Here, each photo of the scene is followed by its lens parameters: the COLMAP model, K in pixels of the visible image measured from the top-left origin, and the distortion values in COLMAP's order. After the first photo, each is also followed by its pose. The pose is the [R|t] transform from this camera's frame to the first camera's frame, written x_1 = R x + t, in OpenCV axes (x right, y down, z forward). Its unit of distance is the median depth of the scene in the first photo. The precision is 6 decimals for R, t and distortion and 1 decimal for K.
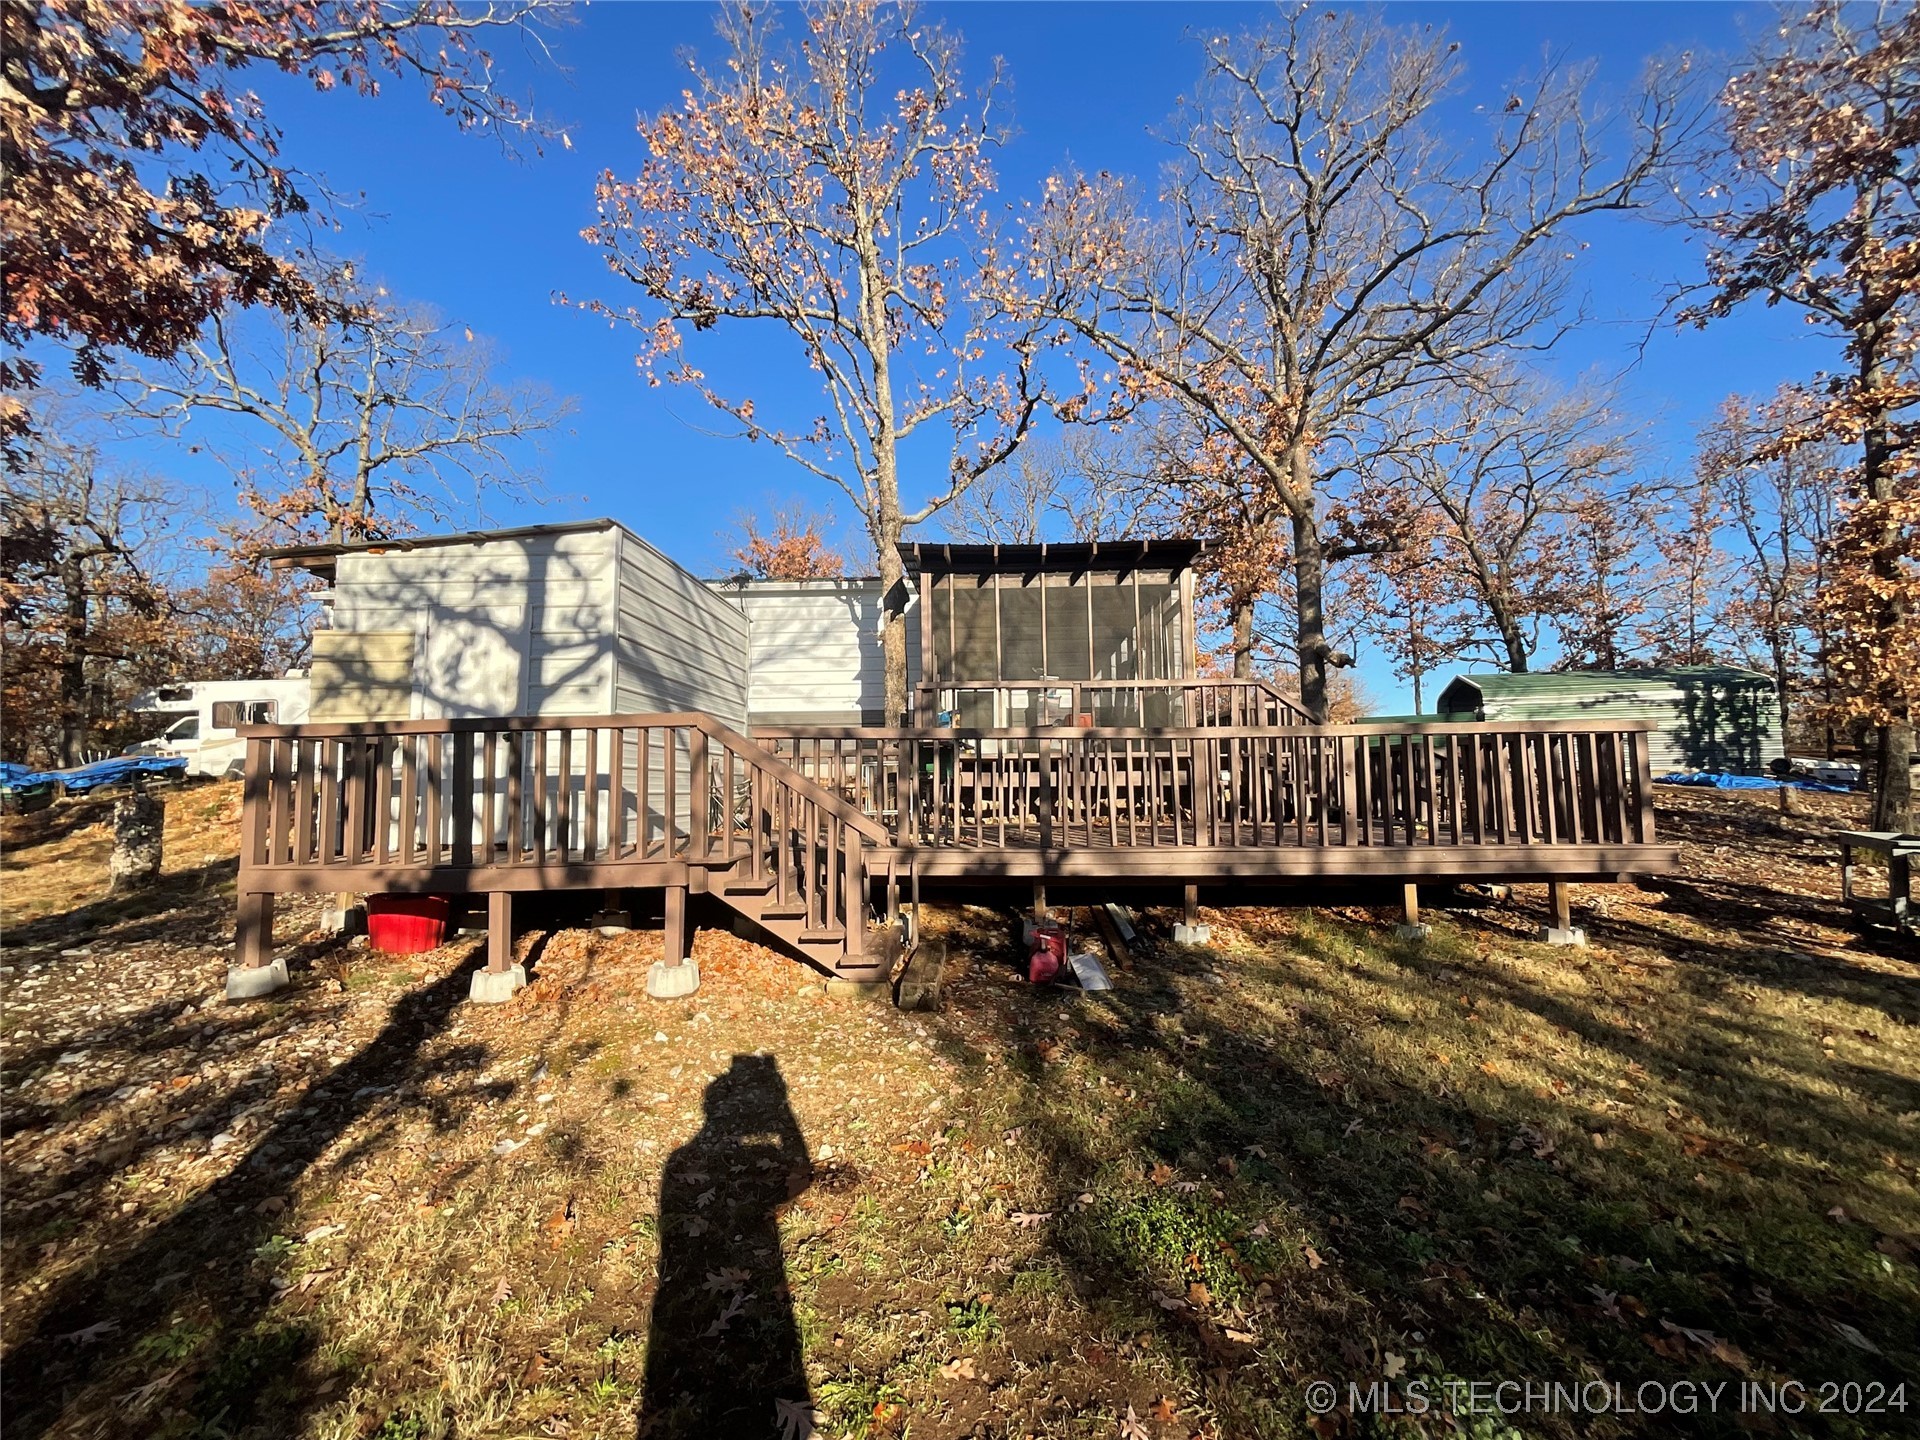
lens RADIAL K [[775.1, 0, 960.0], [0, 775.1, 720.0], [0, 0, 1]] dist [-0.001364, -0.000256]
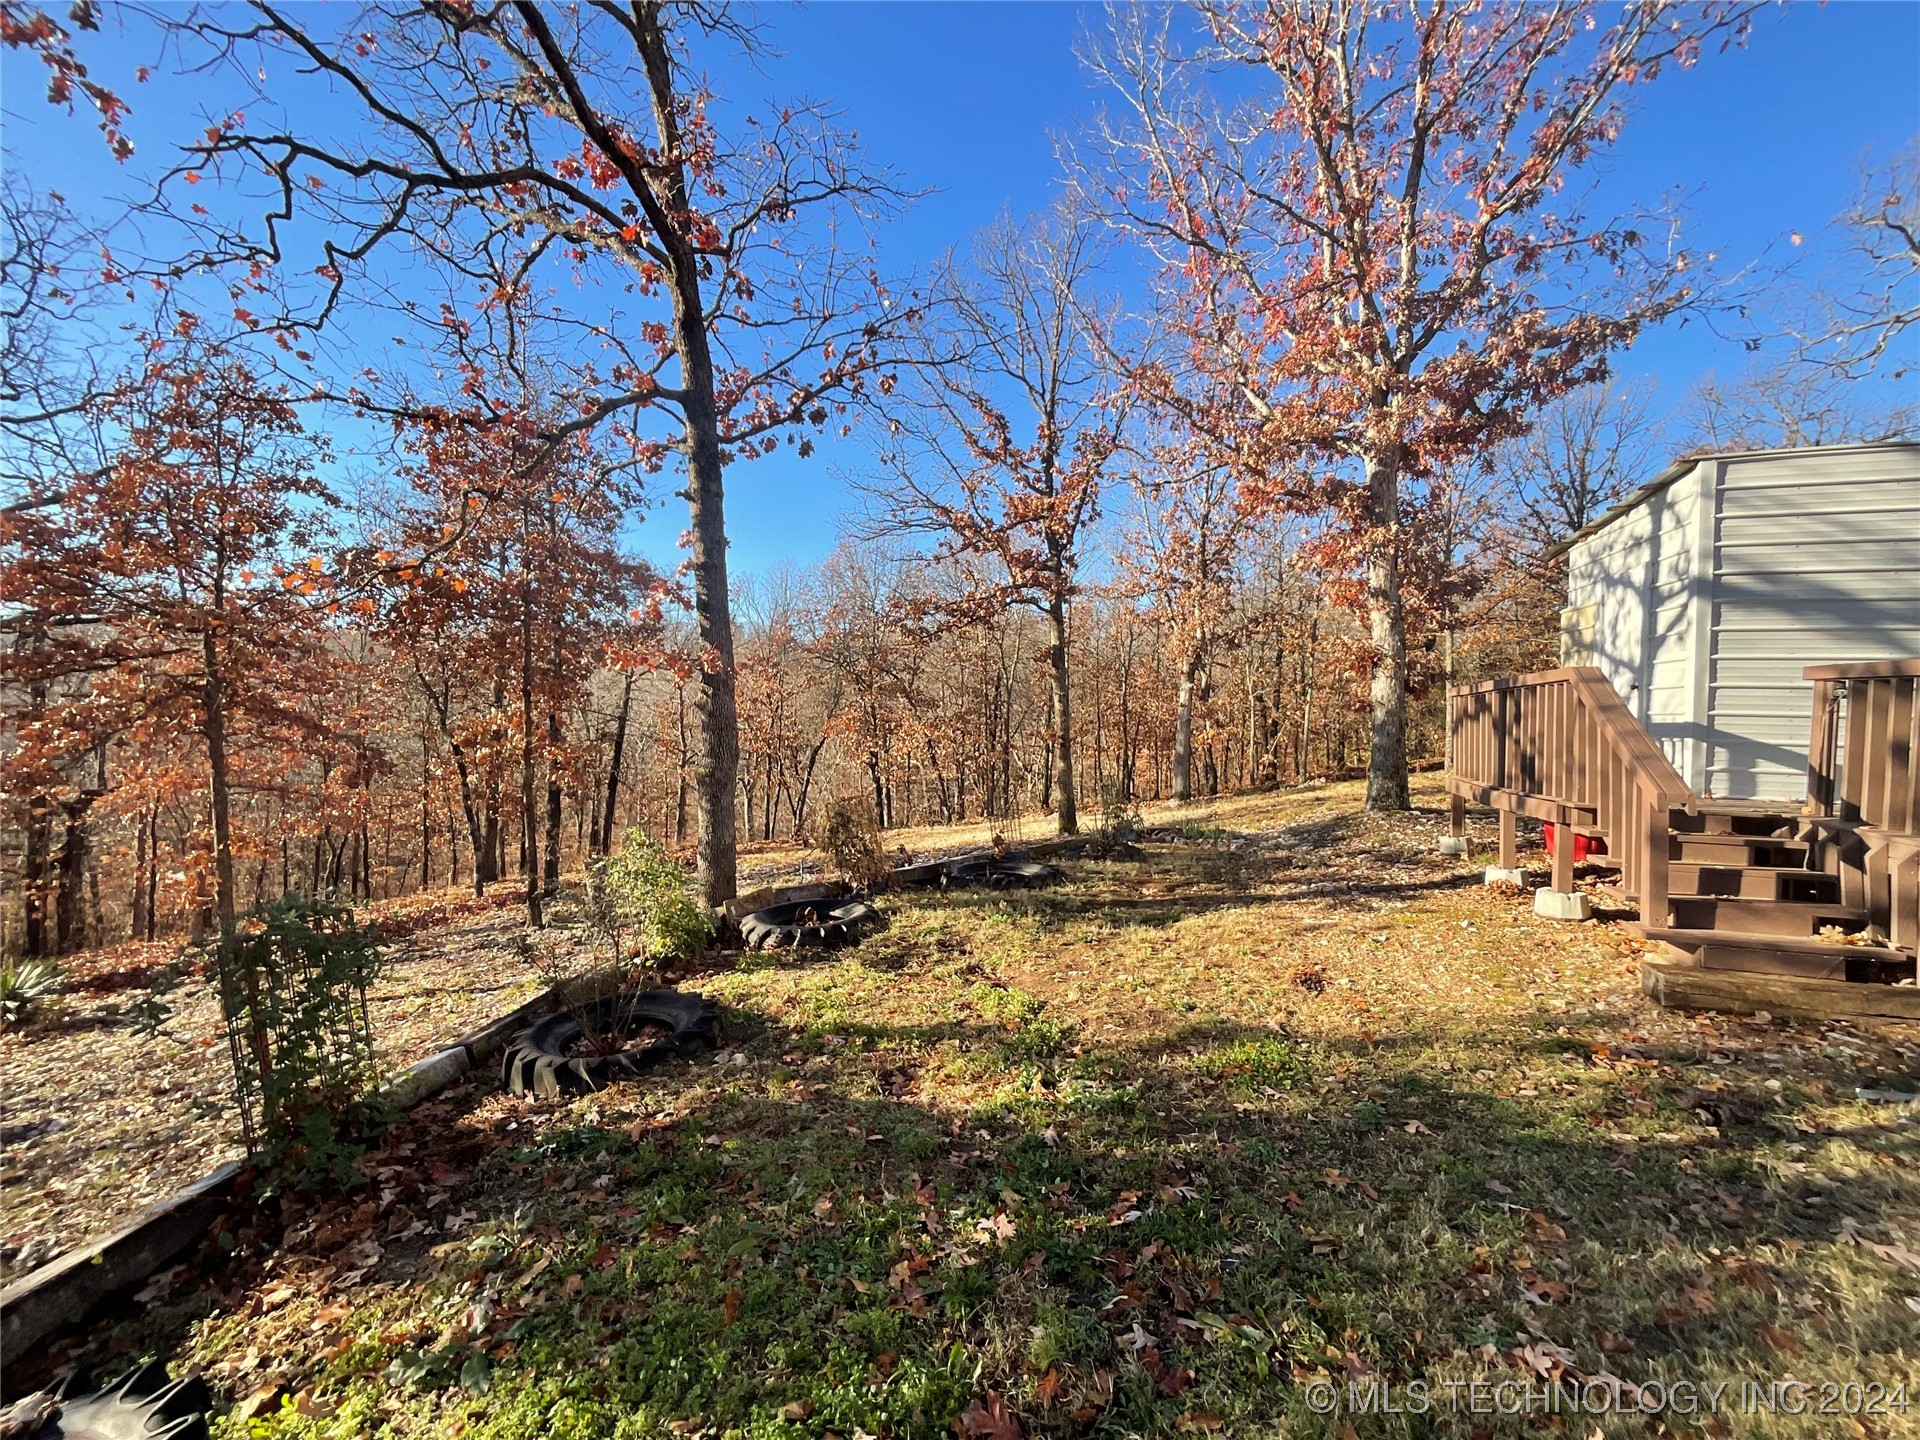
lens RADIAL K [[766.4, 0, 960.0], [0, 766.4, 720.0], [0, 0, 1]] dist [0.010342, -0.004272]
pose [[-0.280558, 0.015836, -0.959706, 0.728685], [0.064286, 0.997929, -0.002327, 0.009532], [0.957682, -0.062348, -0.280995, 0.381593]]
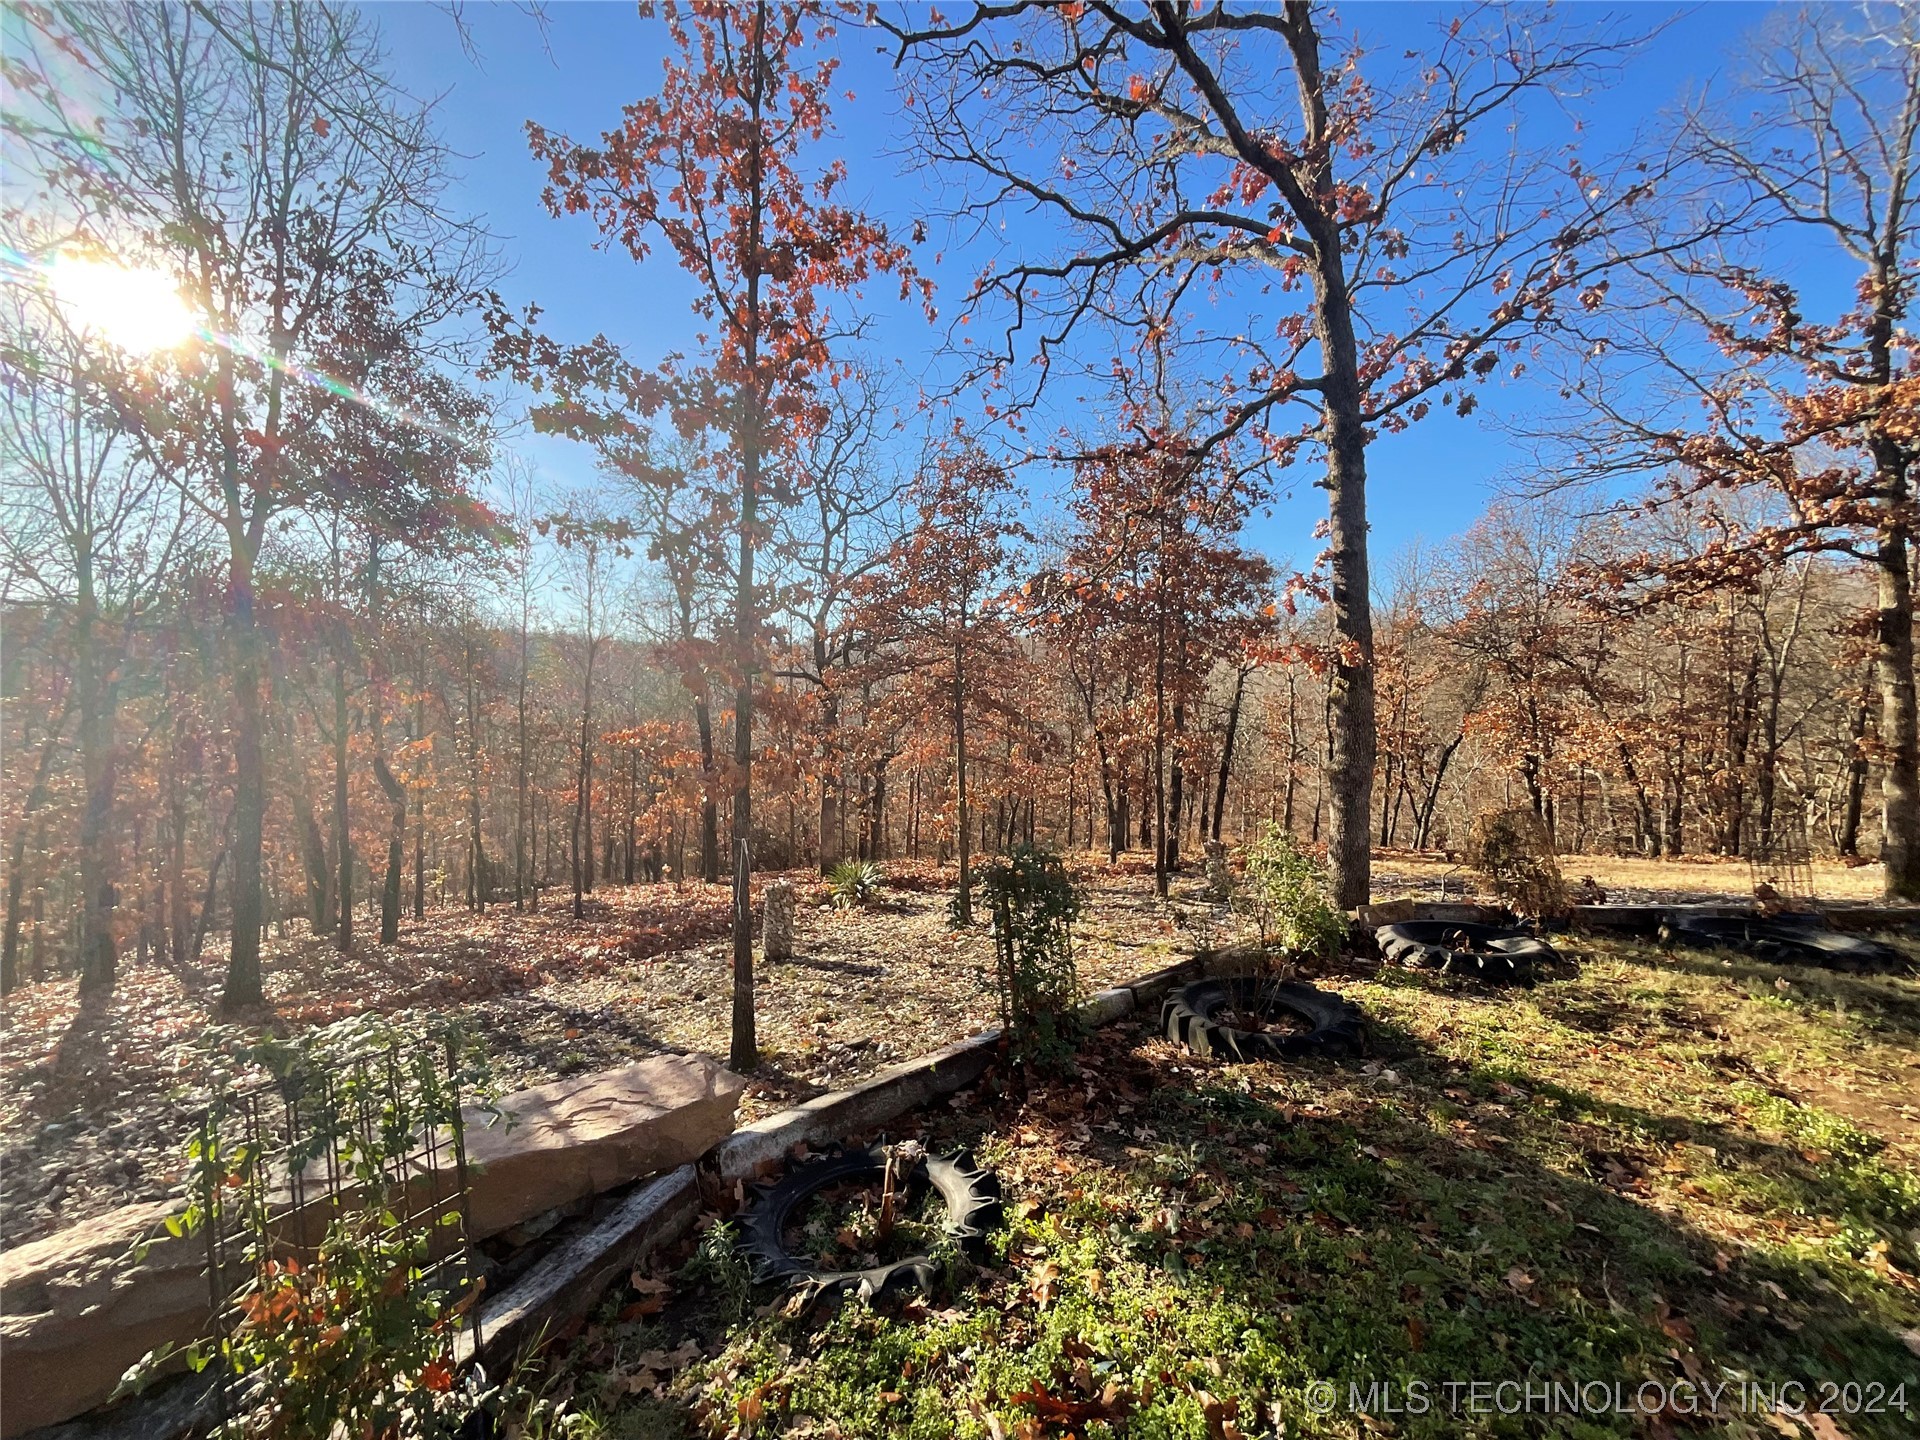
lens RADIAL K [[775.1, 0, 960.0], [0, 775.1, 720.0], [0, 0, 1]] dist [-0.001364, -0.000256]
pose [[-0.851108, 0.011281, -0.524869, 0.765406], [0.030083, 0.999174, -0.027306, 0.005370], [0.524127, -0.039030, -0.850745, 0.363547]]
